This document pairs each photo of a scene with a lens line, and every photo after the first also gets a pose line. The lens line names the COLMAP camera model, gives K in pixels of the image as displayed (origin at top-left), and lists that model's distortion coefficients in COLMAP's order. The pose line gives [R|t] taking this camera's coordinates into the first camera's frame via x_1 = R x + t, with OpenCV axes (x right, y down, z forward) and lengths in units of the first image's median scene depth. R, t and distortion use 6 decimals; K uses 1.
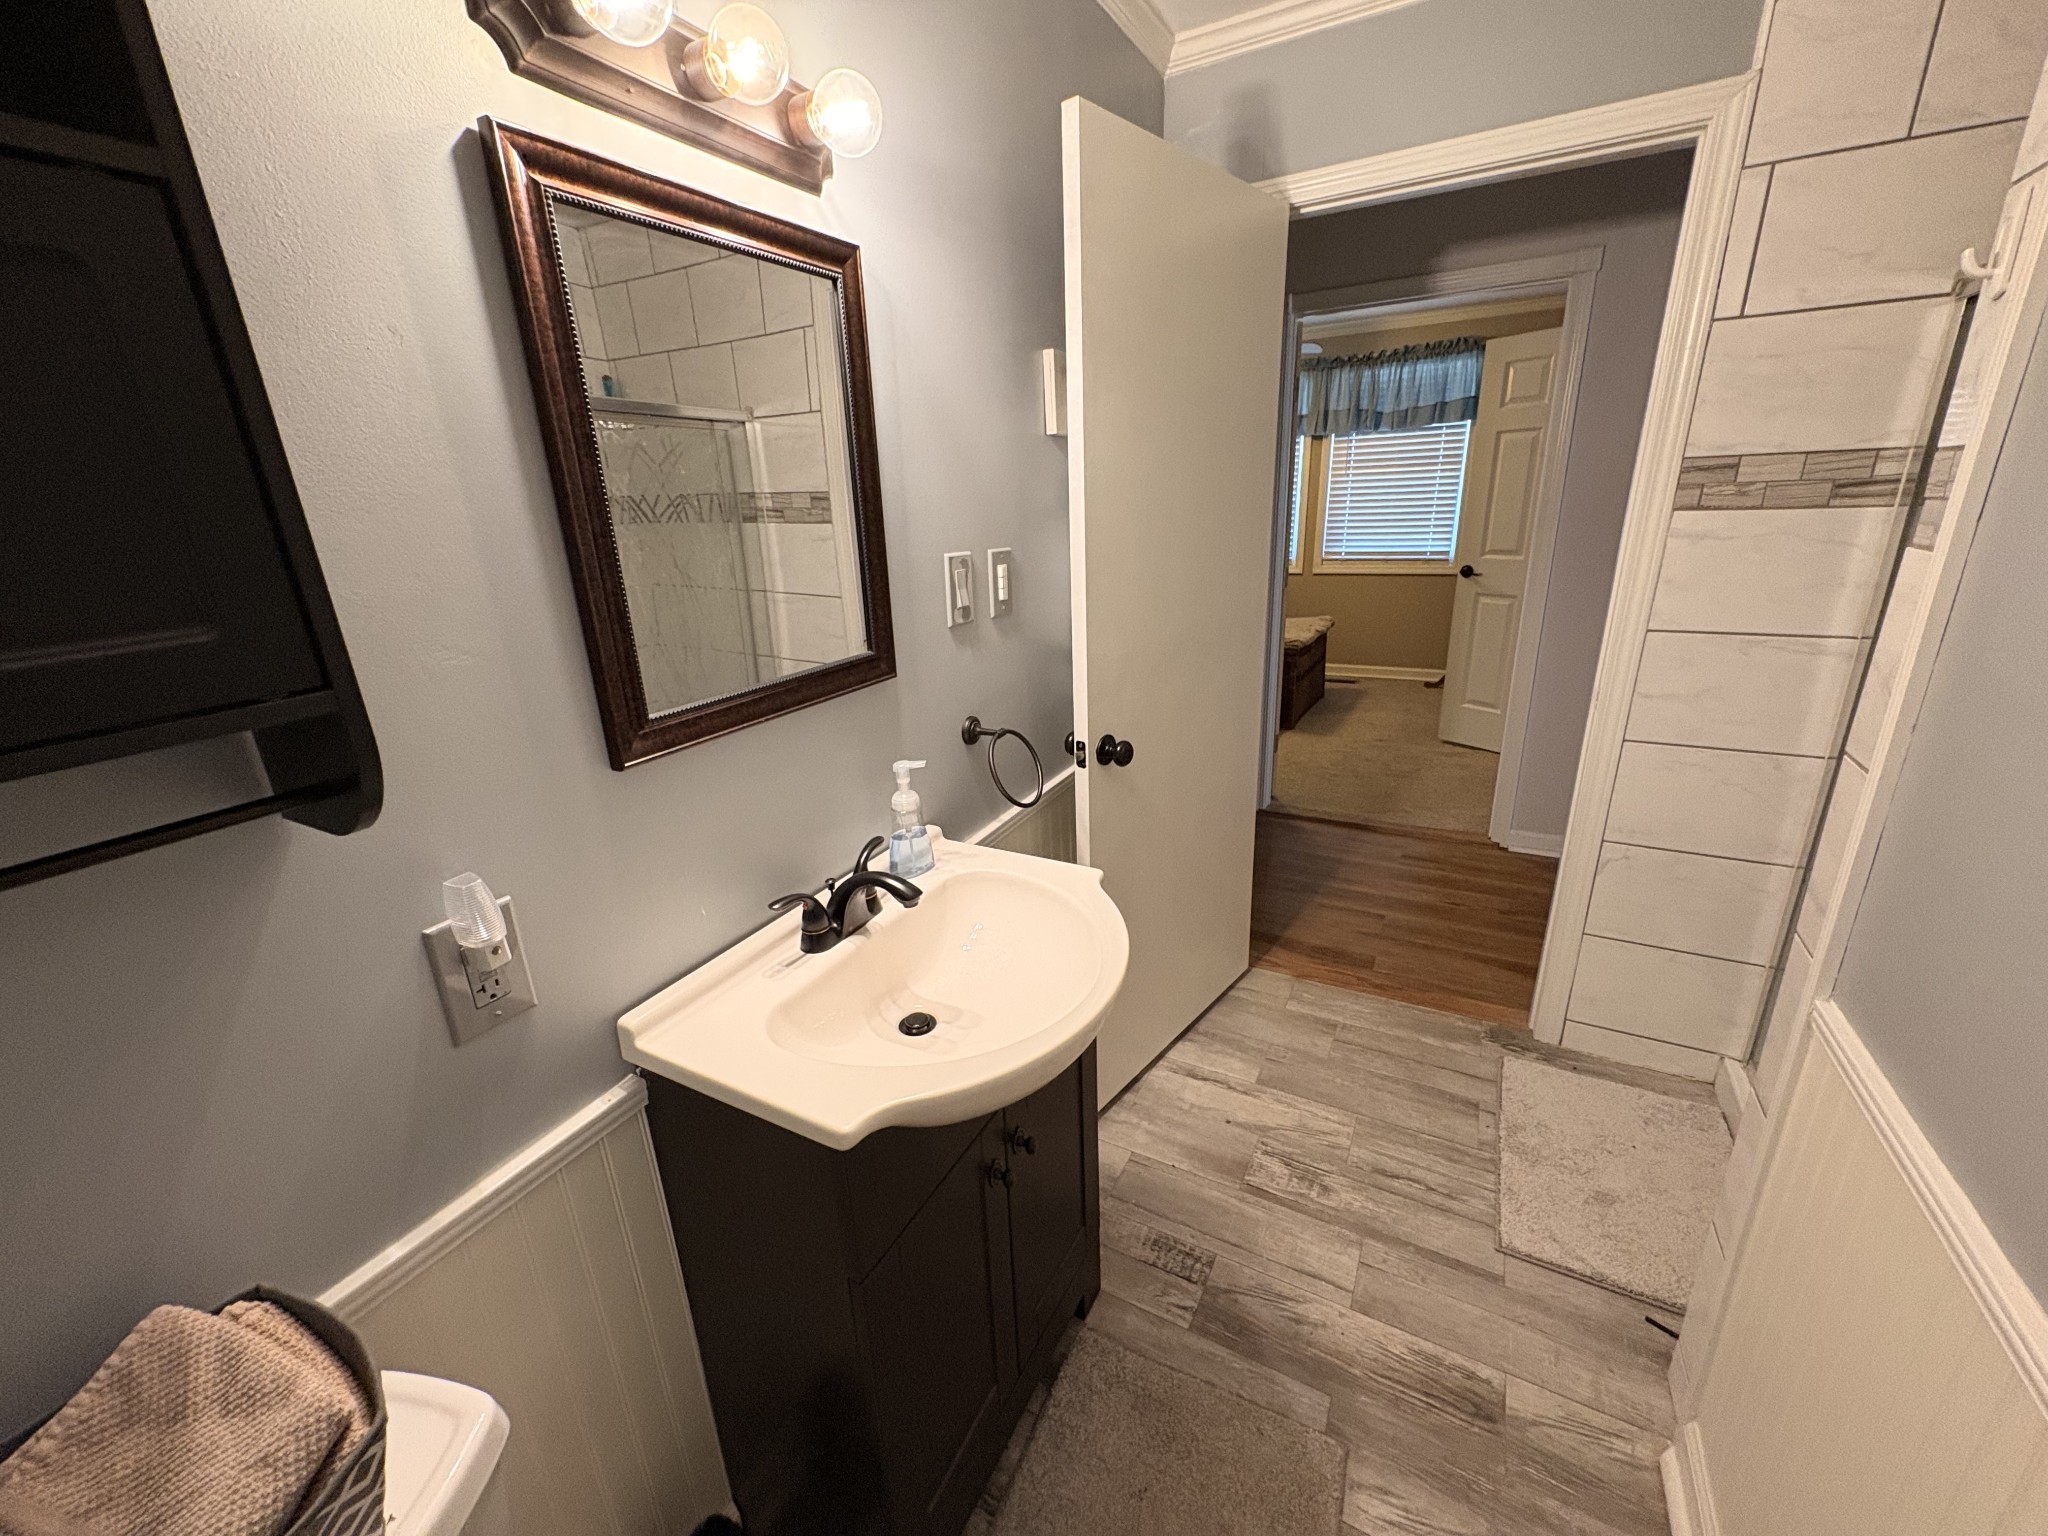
lens RADIAL K [[815.4, 0, 1021.9], [0, 815.4, 765.1], [0, 0, 1]] dist [0.000137, 0.000139]
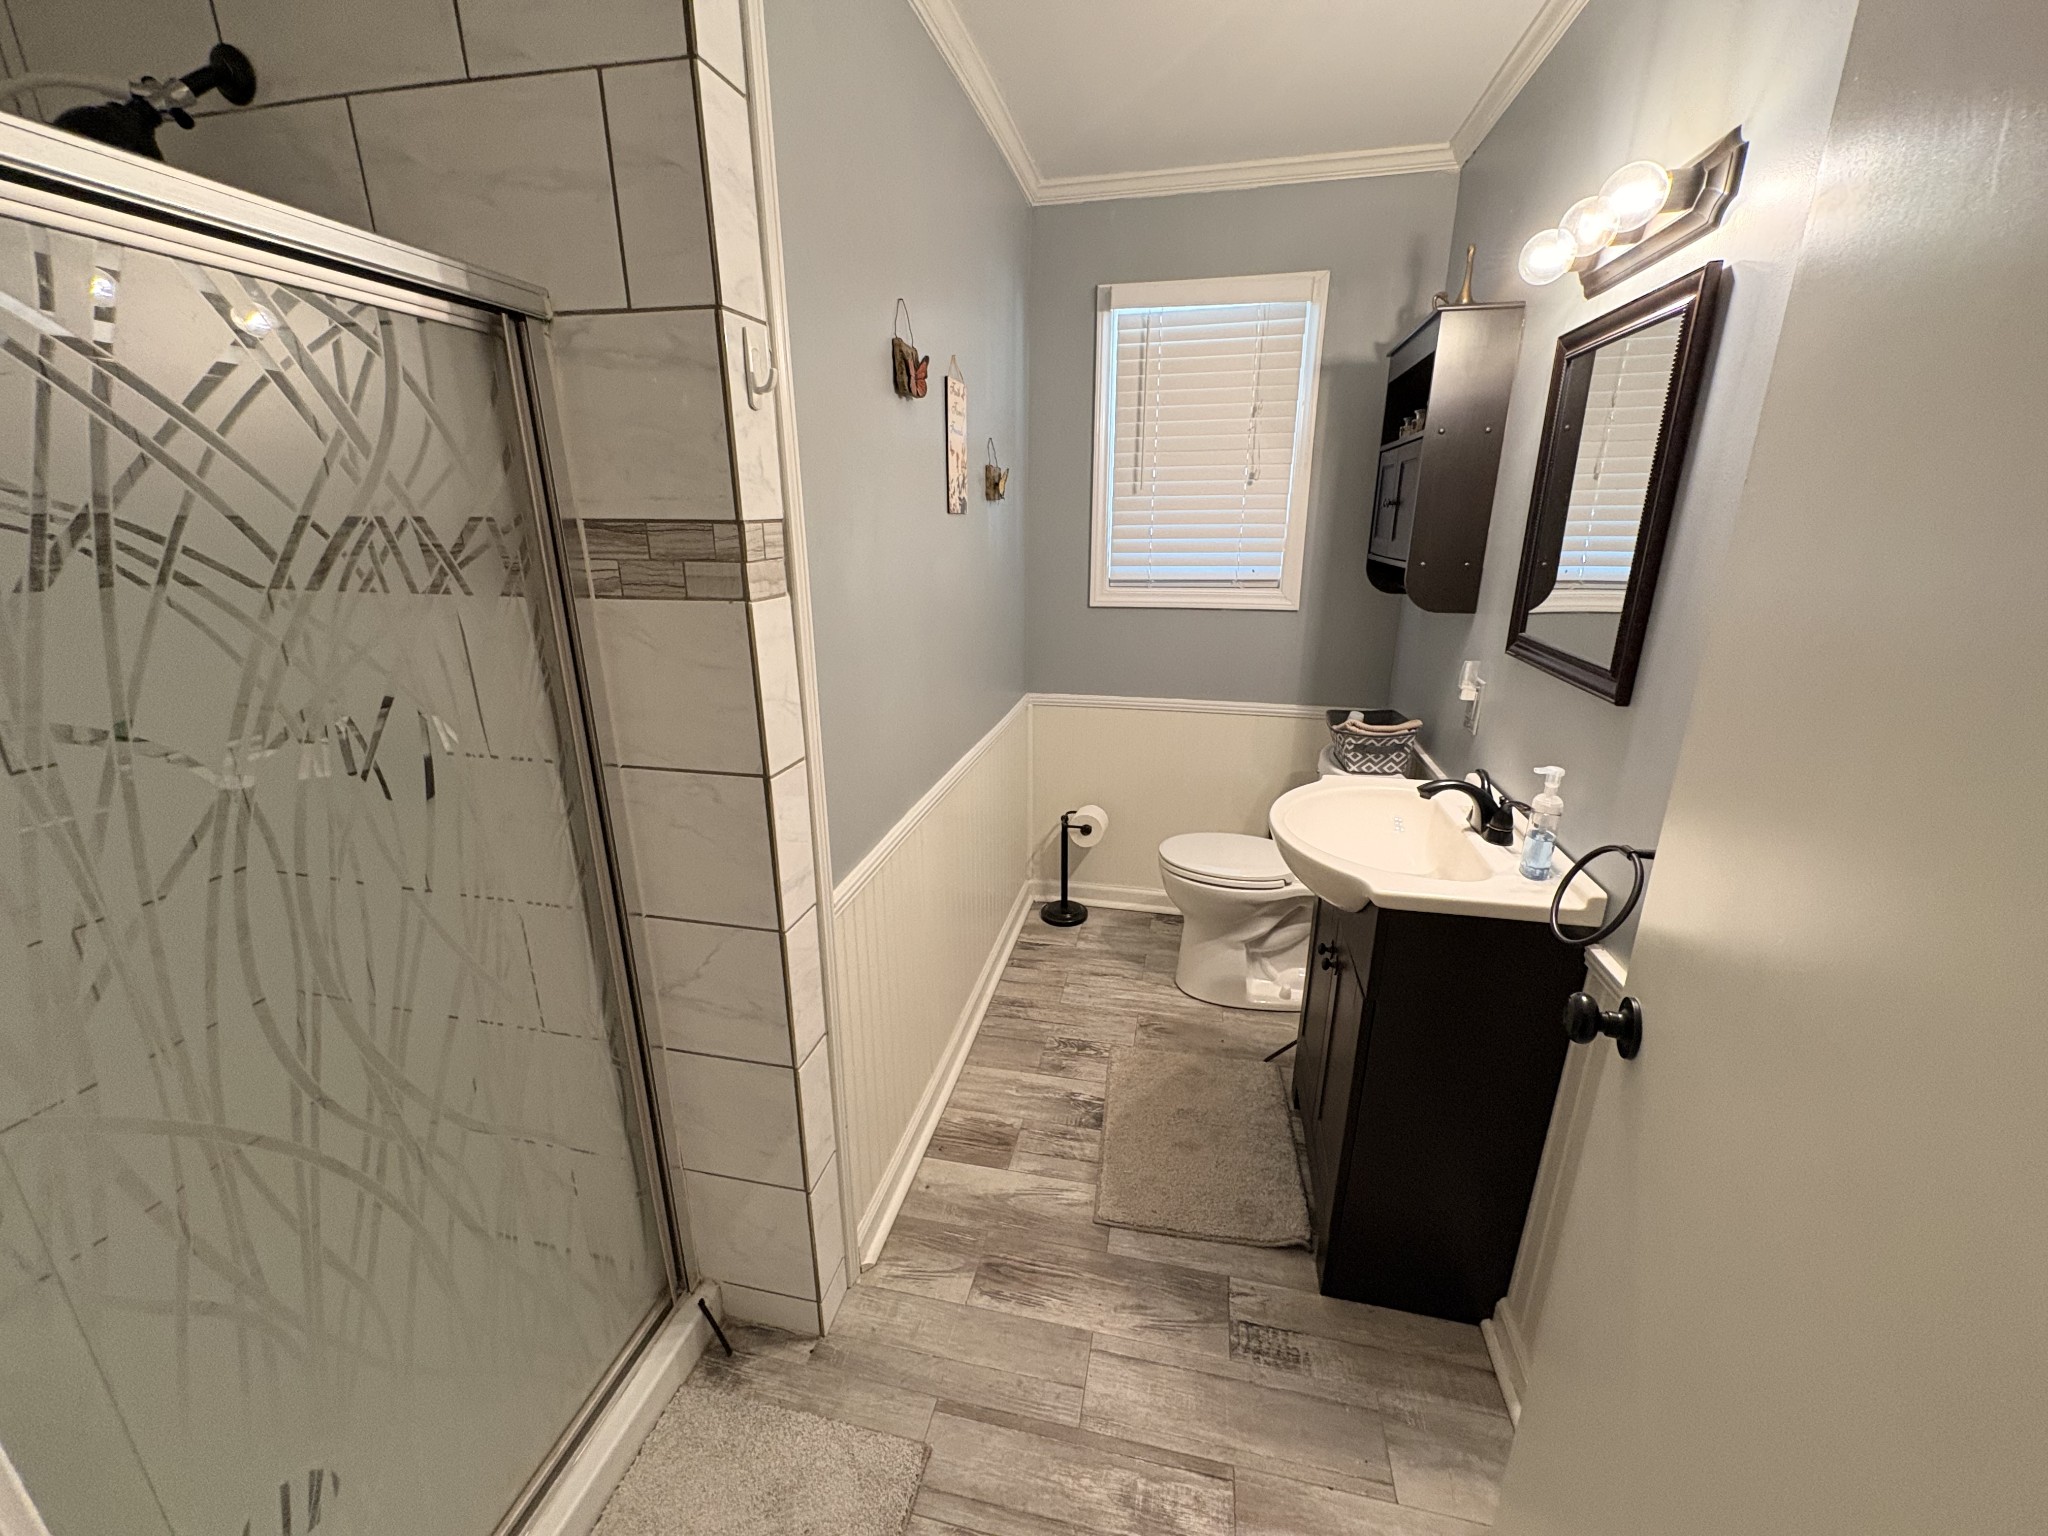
lens RADIAL K [[815.4, 0, 1021.9], [0, 815.4, 765.1], [0, 0, 1]] dist [0.000137, 0.000139]
pose [[-0.957693, 0.121985, -0.260662, 0.656087], [-0.053493, 0.814492, 0.577704, -0.482140], [0.282778, 0.567206, -0.773507, 1.339318]]
